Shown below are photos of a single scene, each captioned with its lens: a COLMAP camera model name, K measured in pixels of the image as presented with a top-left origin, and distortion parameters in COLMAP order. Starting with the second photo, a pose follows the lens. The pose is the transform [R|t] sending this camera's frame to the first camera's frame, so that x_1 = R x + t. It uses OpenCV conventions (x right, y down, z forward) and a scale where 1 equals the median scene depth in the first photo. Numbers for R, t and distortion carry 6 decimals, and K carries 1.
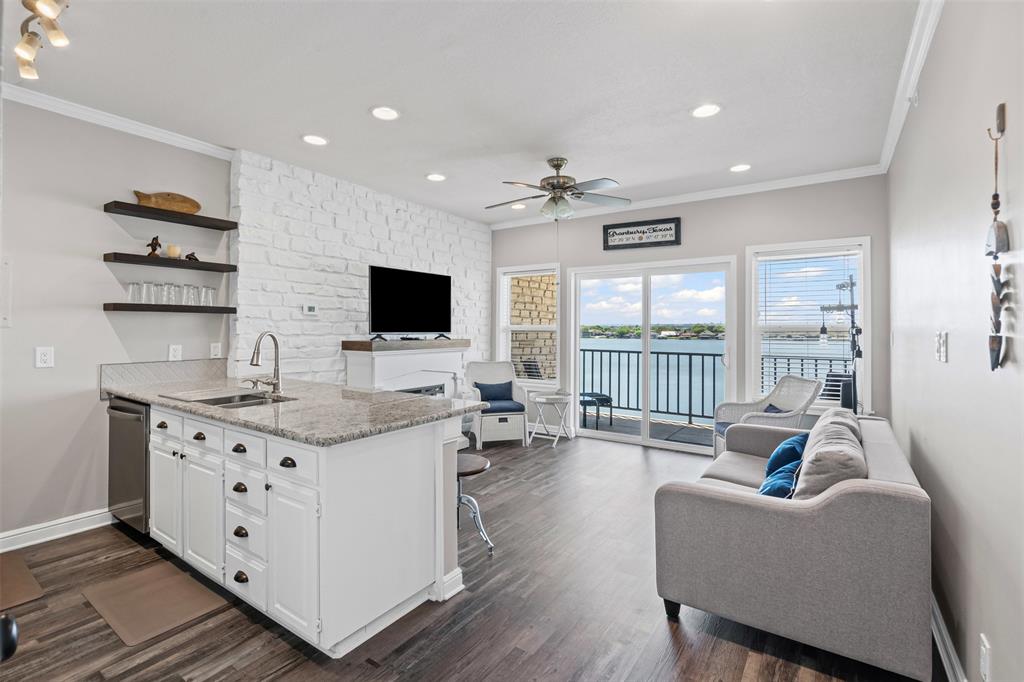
lens RADIAL K [[473.6, 0, 506.0], [0, 473.6, 323.8], [0, 0, 1]] dist [-0.003342, 0.001185]
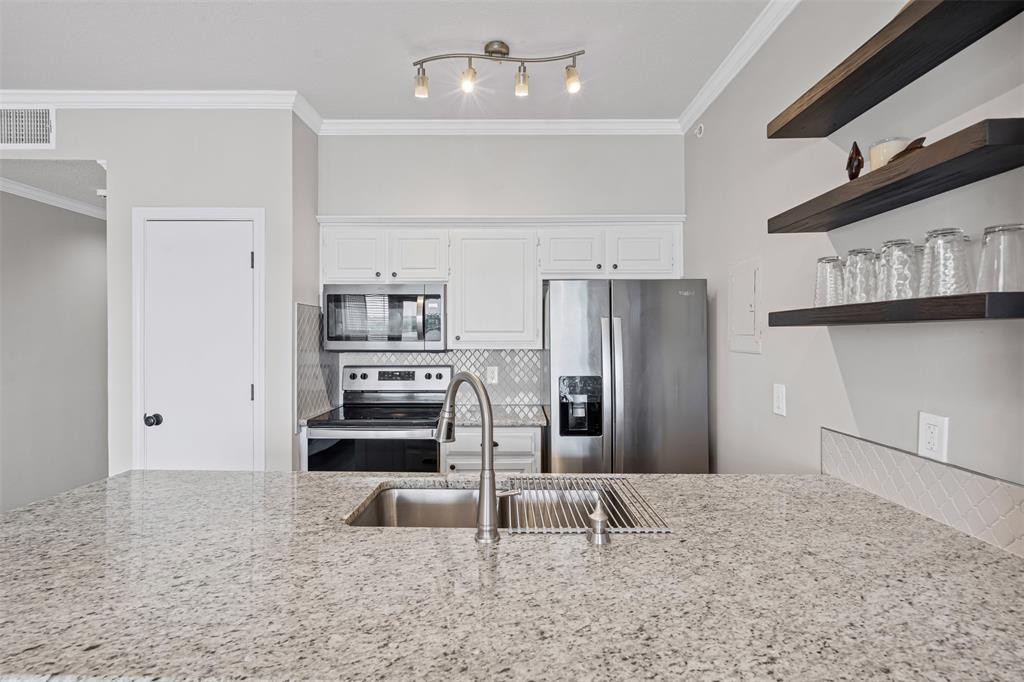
lens RADIAL K [[473.6, 0, 507.2], [0, 473.6, 337.7], [0, 0, 1]] dist [-0.003342, 0.001185]
pose [[-0.829794, -0.006779, -0.558029, -0.208305], [-0.002098, 0.999957, -0.009027, -0.006837], [0.558066, -0.006320, -0.829772, 0.957373]]
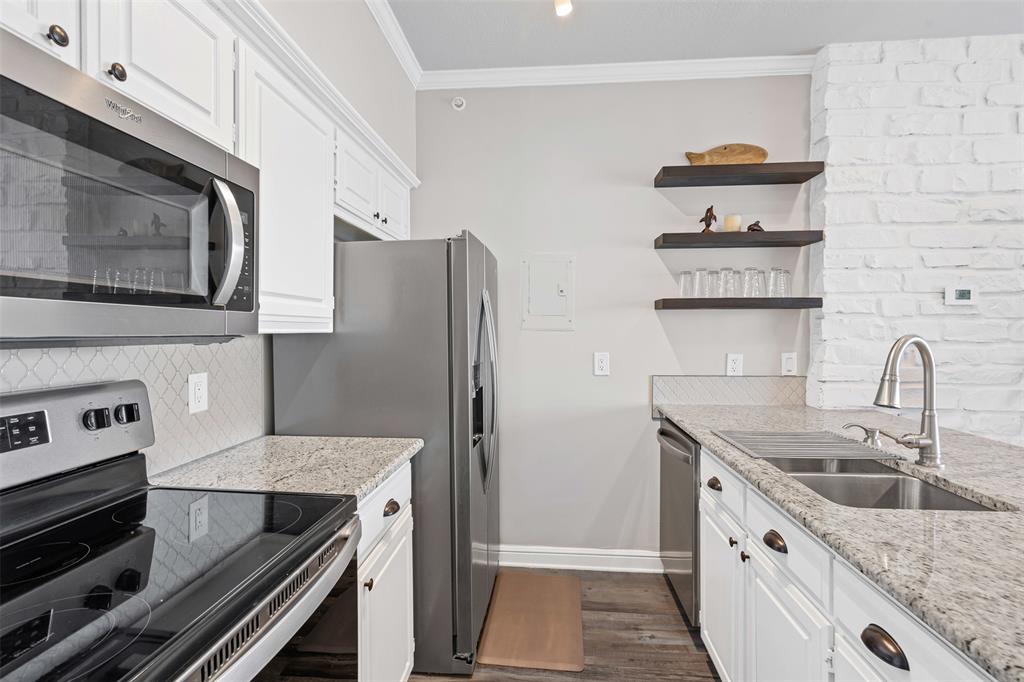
lens RADIAL K [[473.6, 0, 512.6], [0, 473.6, 338.8], [0, 0, 1]] dist [-0.003342, 0.001185]
pose [[0.494478, 0.008651, -0.869147, -0.203409], [0.010773, 0.999813, 0.016081, 0.005272], [0.869123, -0.017315, 0.494293, 0.296184]]
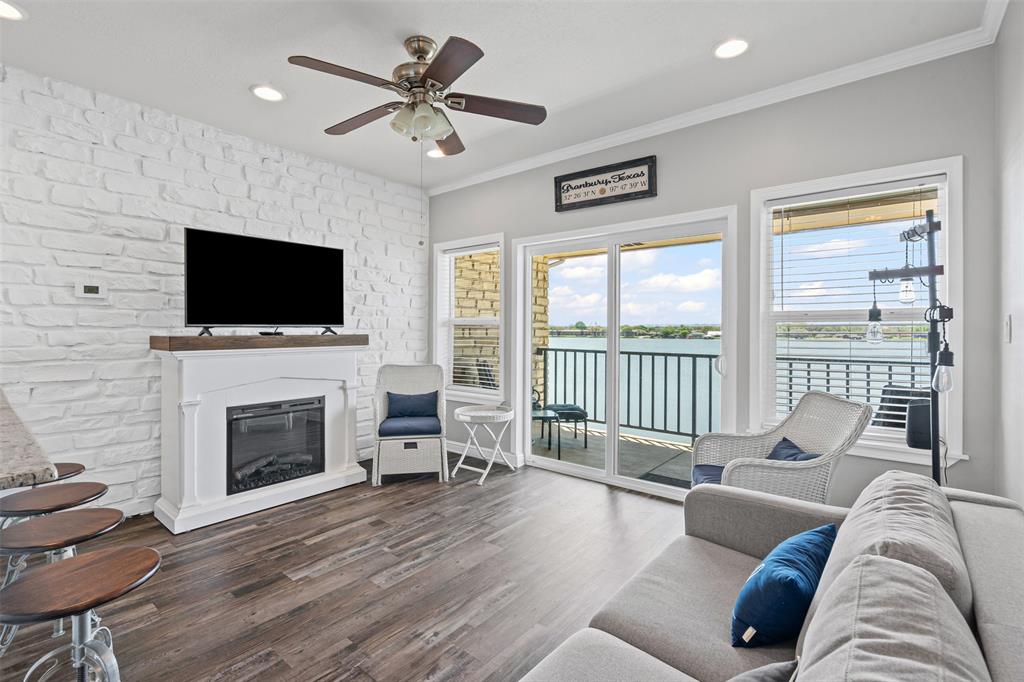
lens RADIAL K [[473.6, 0, 504.5], [0, 473.6, 328.8], [0, 0, 1]] dist [-0.003342, 0.001185]
pose [[0.996447, -0.001500, -0.084211, 0.260237], [0.002382, 0.999943, 0.010374, 0.021245], [0.084191, -0.010538, 0.996394, 0.375116]]
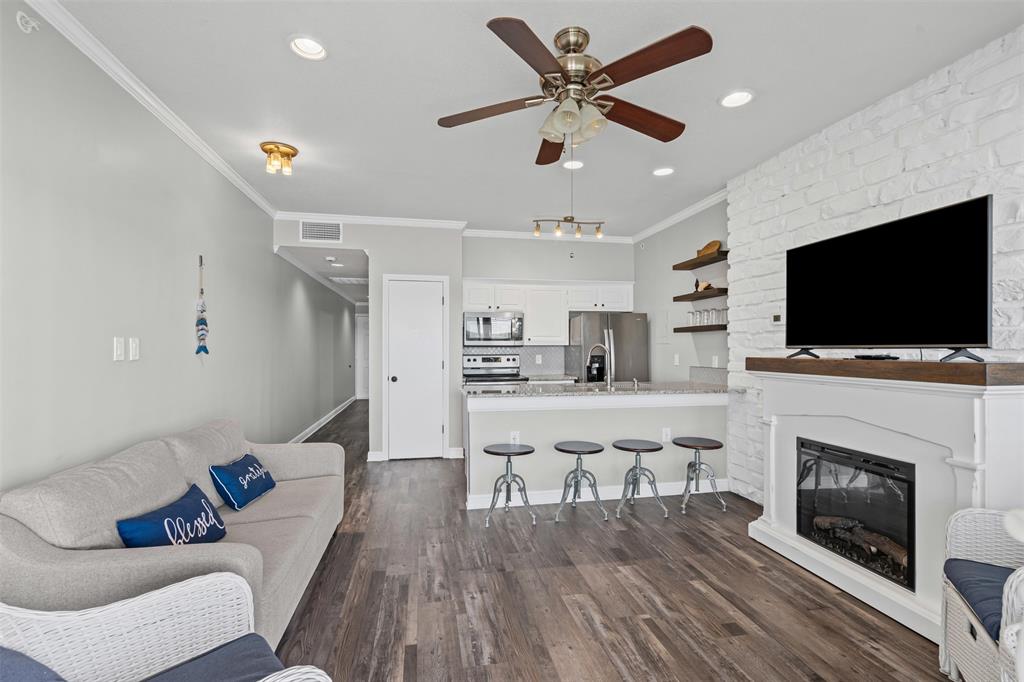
lens RADIAL K [[473.6, 0, 515.5], [0, 473.6, 345.0], [0, 0, 1]] dist [-0.003342, 0.001185]
pose [[-0.691663, -0.008883, -0.722165, 0.543113], [0.005086, 0.999840, -0.017170, 0.029975], [0.722202, -0.015549, -0.691507, 1.295547]]
